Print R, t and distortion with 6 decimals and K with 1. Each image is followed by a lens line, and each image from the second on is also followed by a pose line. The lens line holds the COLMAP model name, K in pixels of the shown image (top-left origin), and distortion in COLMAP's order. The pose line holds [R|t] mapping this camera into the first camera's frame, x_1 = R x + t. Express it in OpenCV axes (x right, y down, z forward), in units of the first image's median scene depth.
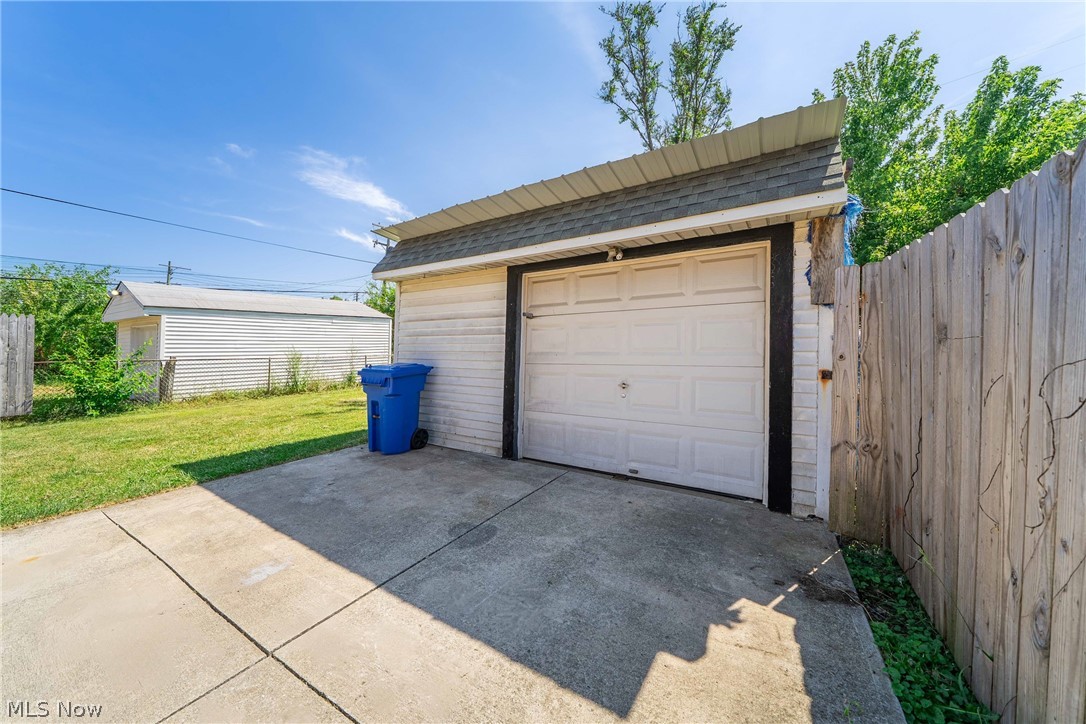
lens RADIAL K [[374.3, 0, 542.5], [0, 374.3, 352.6], [0, 0, 1]] dist [-0.004455, 0.000356]
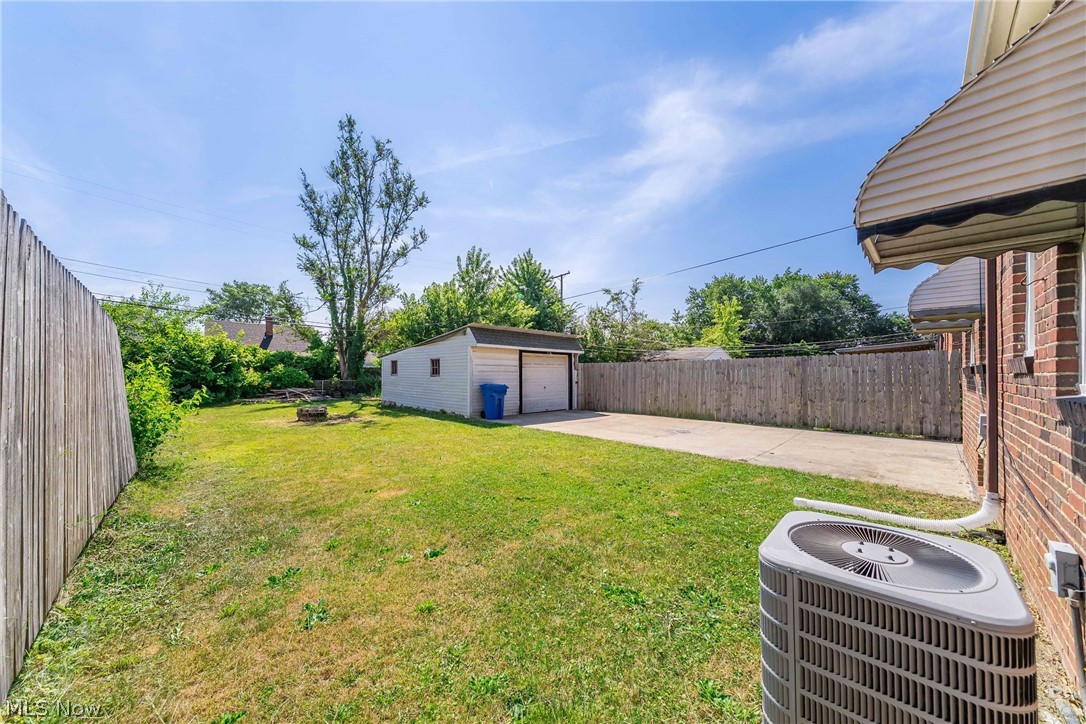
lens RADIAL K [[417.7, 0, 544.4], [0, 417.7, 371.9], [0, 0, 1]] dist [-0.002710, -0.000186]
pose [[0.201321, 0.018635, 0.979348, -3.479025], [0.008828, 0.999744, -0.020838, 0.017311], [-0.979486, 0.012841, 0.201105, 0.144965]]
